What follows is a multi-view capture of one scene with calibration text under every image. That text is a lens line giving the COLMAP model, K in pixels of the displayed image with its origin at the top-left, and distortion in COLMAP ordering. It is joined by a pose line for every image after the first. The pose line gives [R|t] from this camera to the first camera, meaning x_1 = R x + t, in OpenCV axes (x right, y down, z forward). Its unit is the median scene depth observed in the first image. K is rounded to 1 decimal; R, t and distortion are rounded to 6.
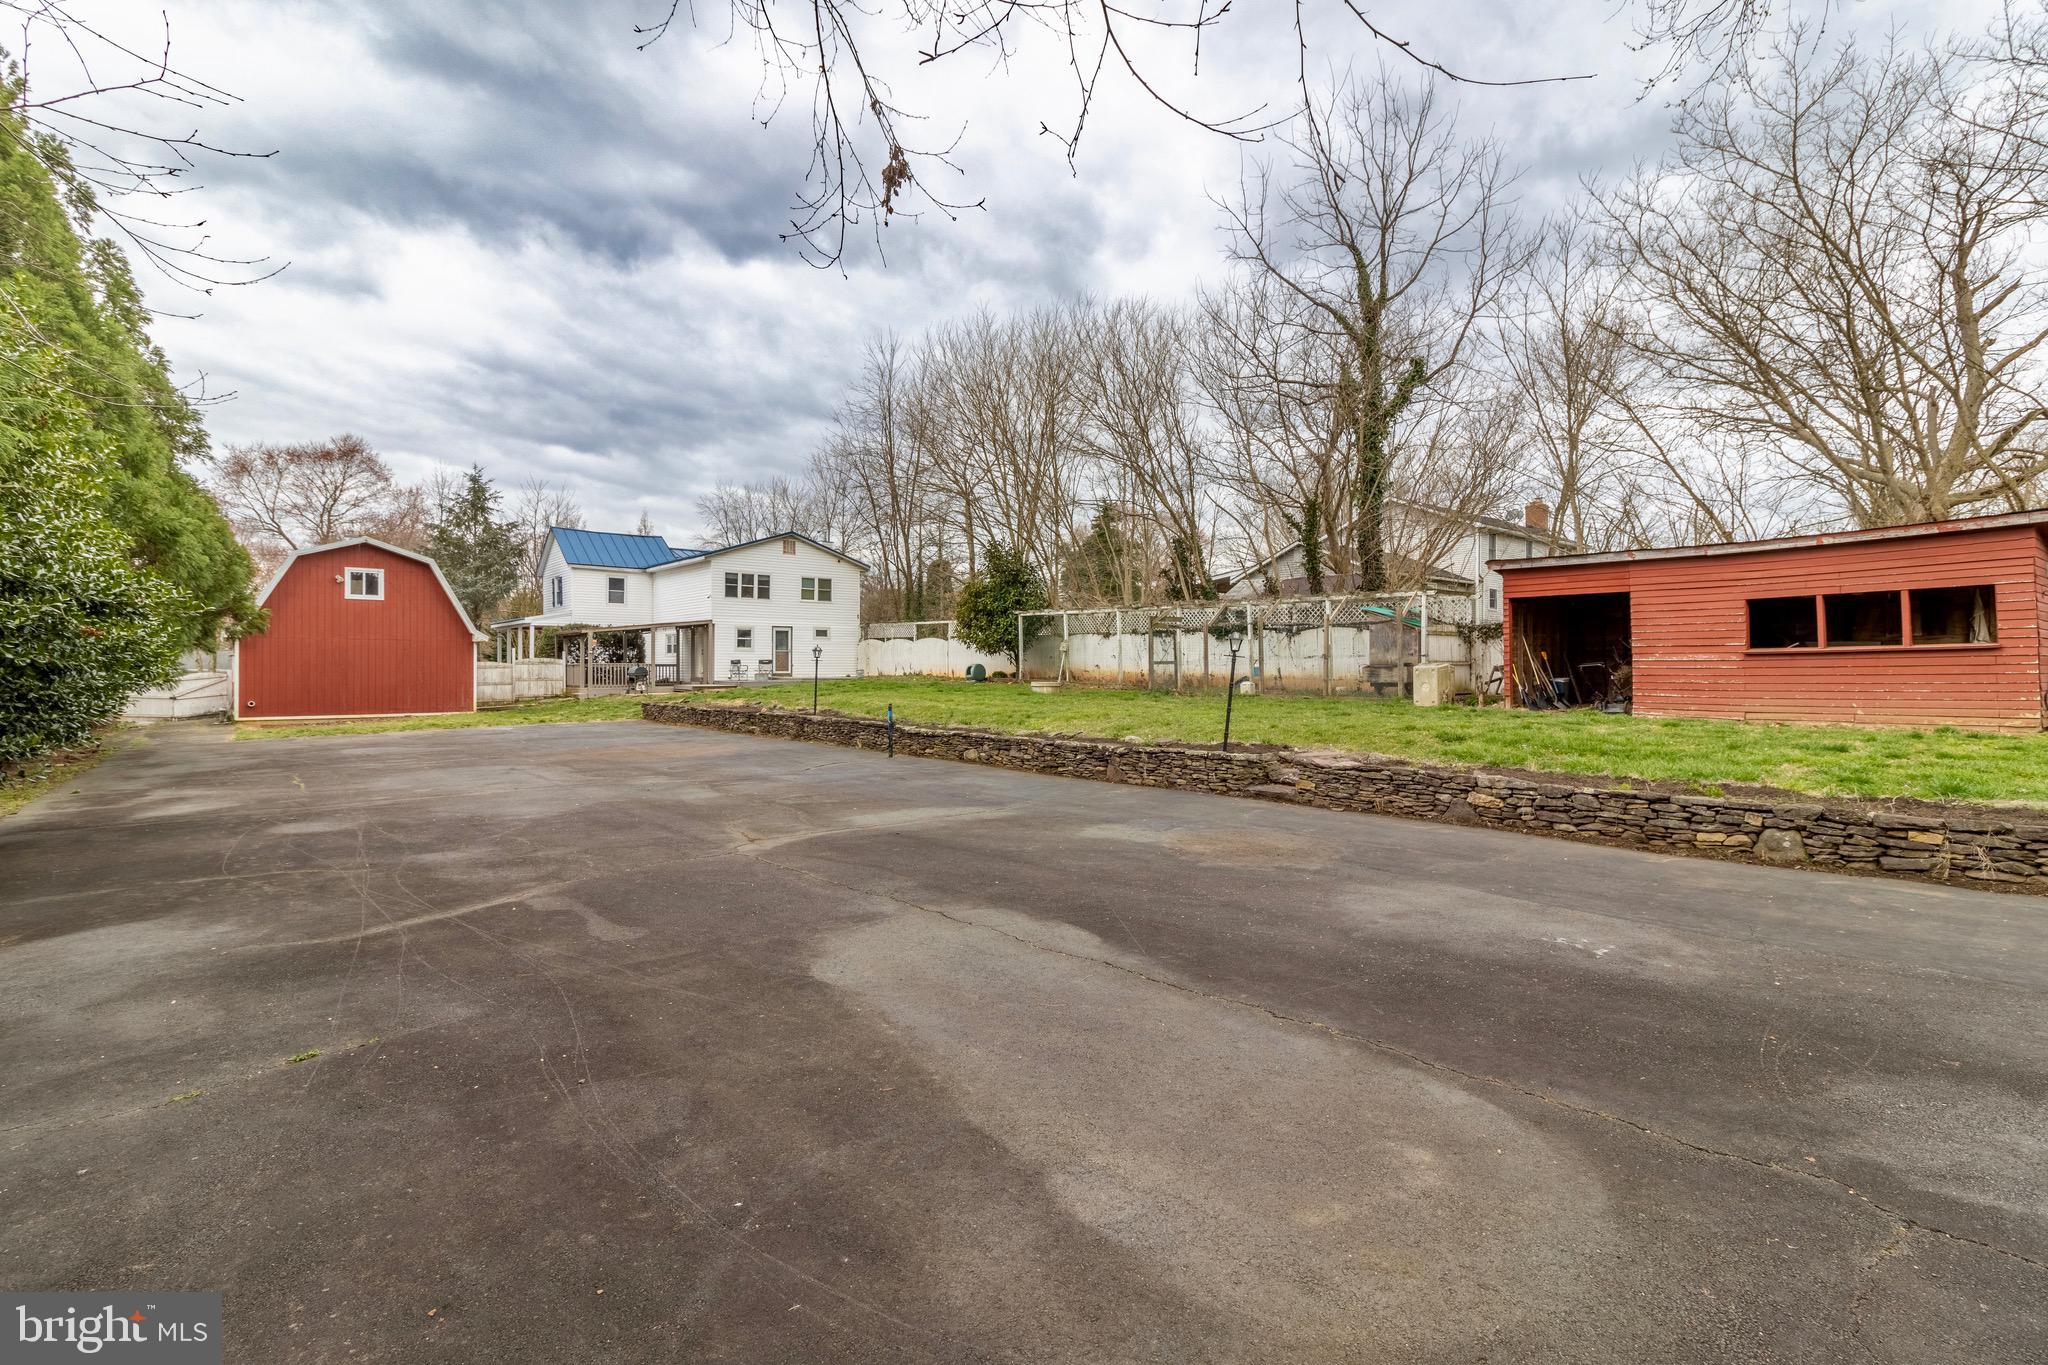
lens RADIAL K [[949.1, 0, 1015.9], [0, 949.1, 670.4], [0, 0, 1]] dist [0.000735, 0.000546]
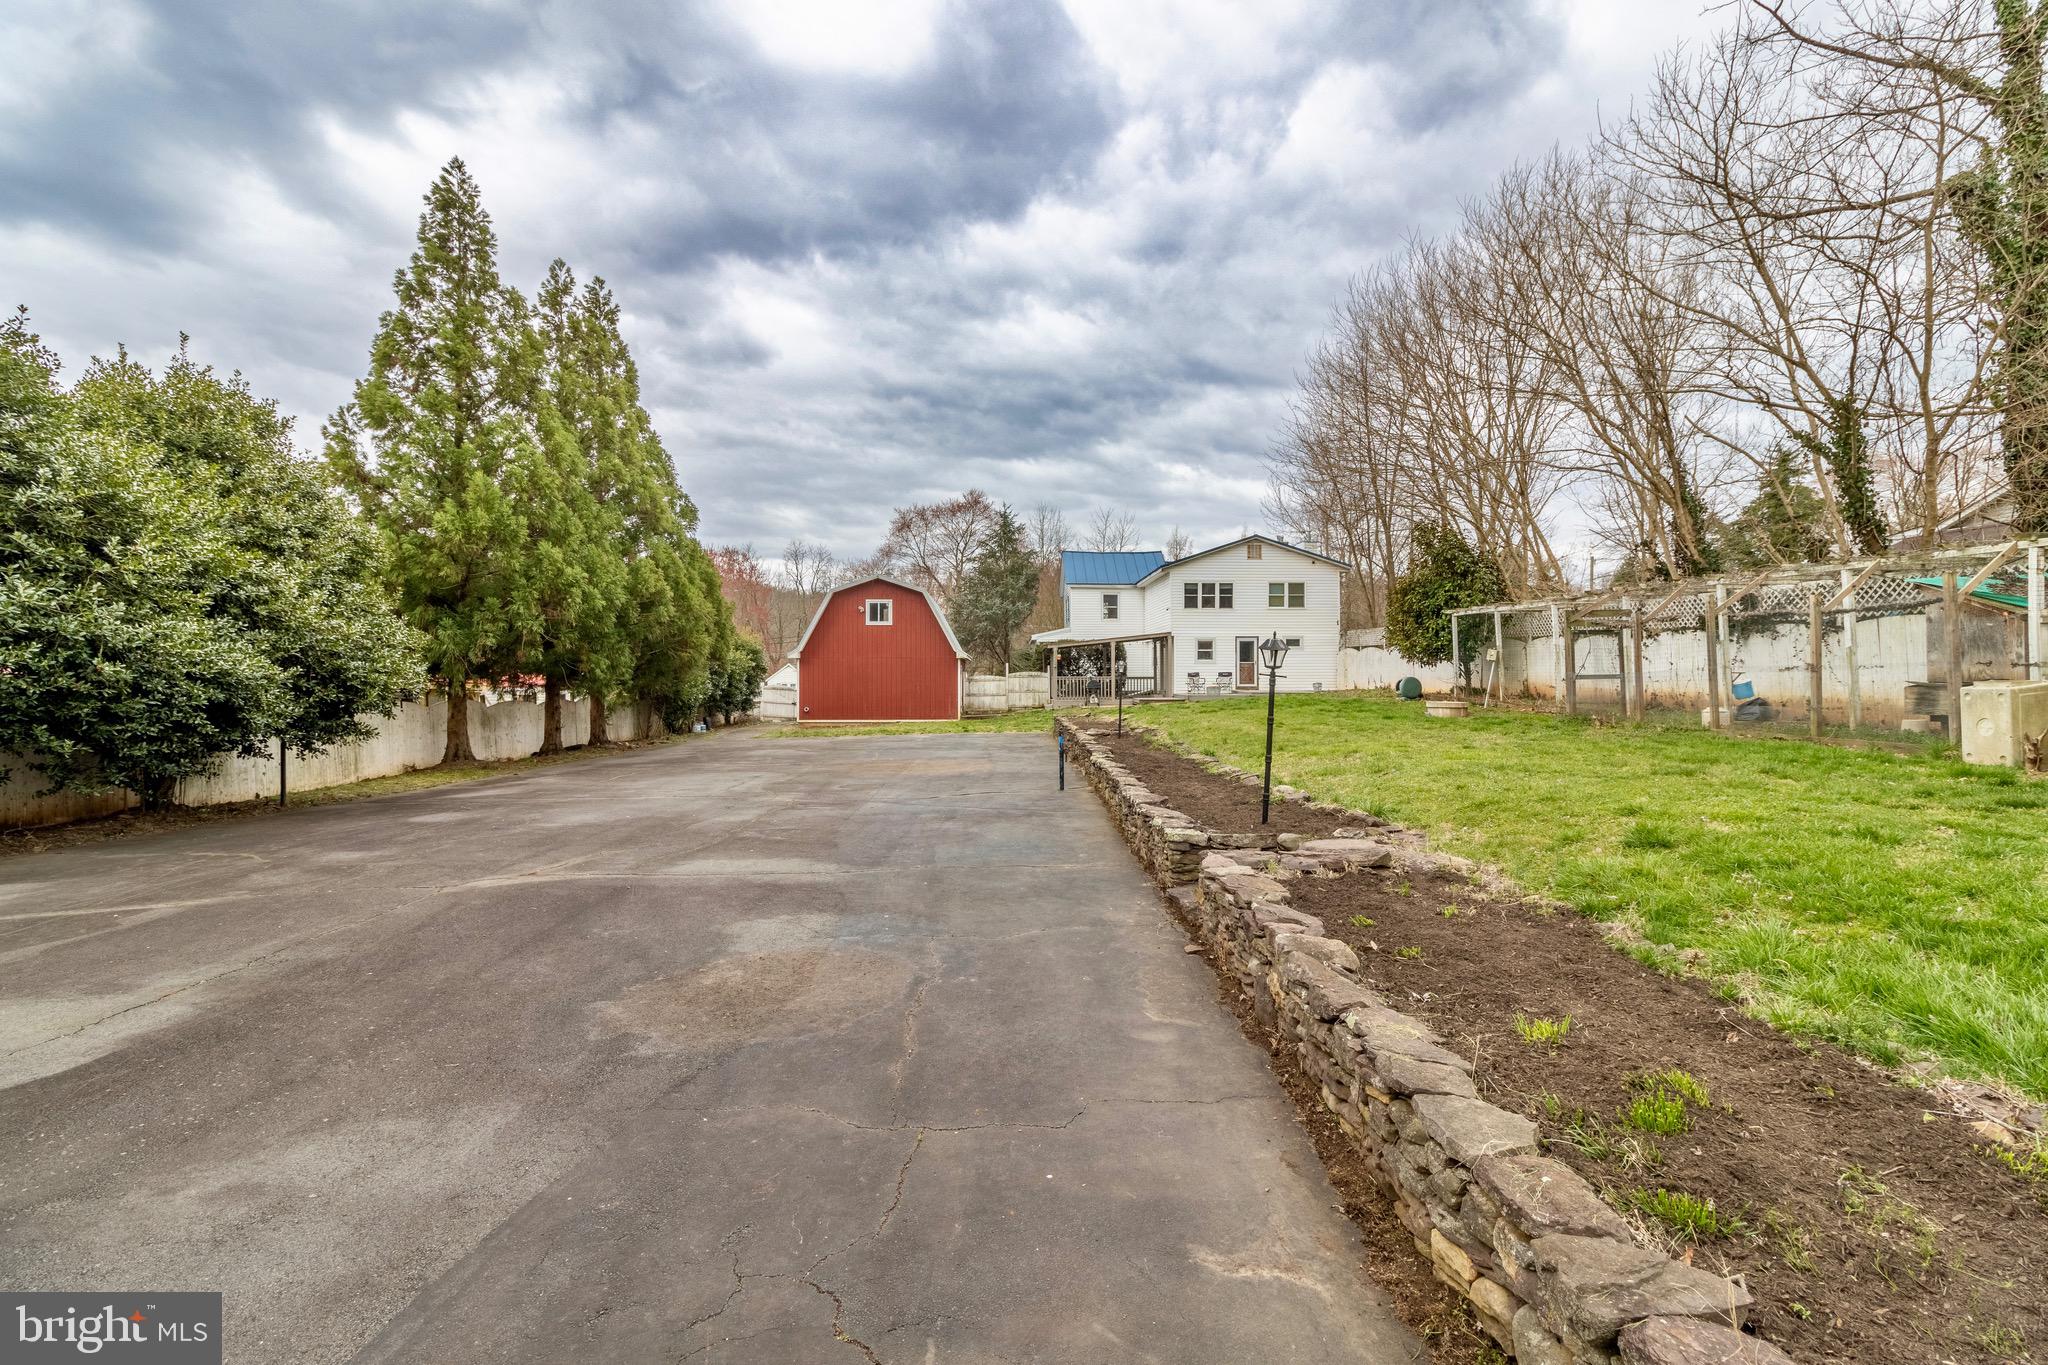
lens RADIAL K [[949.1, 0, 1015.9], [0, 949.1, 670.4], [0, 0, 1]] dist [0.000735, 0.000546]
pose [[0.779434, -0.005915, -0.626457, 0.175022], [-0.000188, 0.999953, -0.009675, -0.004042], [0.626485, 0.007659, 0.779396, 0.134692]]
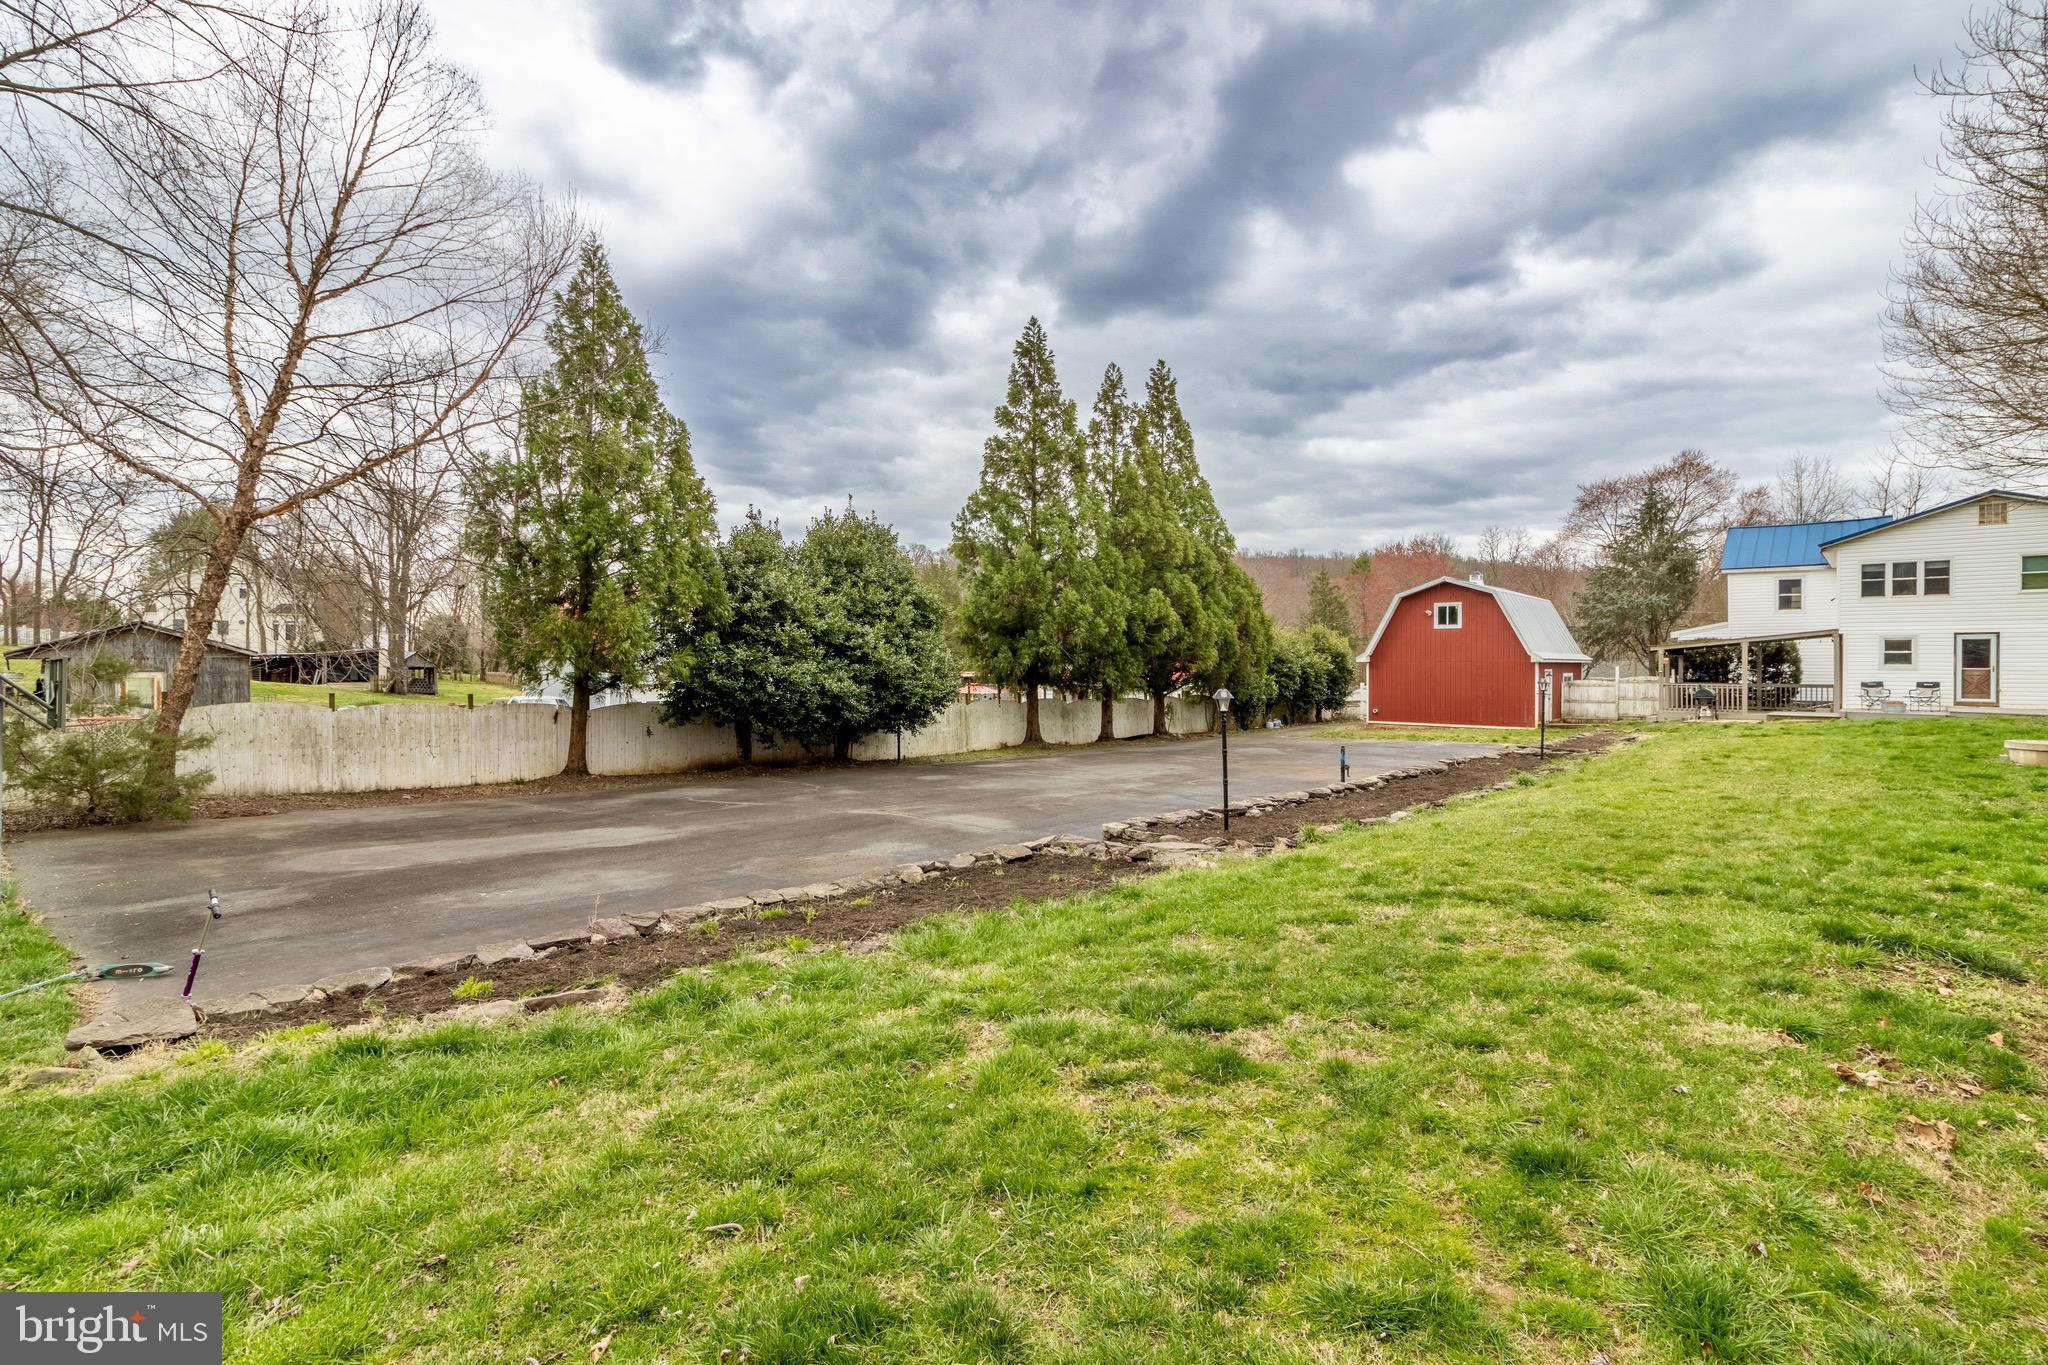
lens RADIAL K [[949.1, 0, 1015.9], [0, 949.1, 670.4], [0, 0, 1]] dist [0.000735, 0.000546]
pose [[0.133576, 0.006311, -0.991019, 0.358730], [-0.005217, 0.999970, 0.005664, -0.021069], [0.991025, 0.004414, 0.133605, 0.245740]]
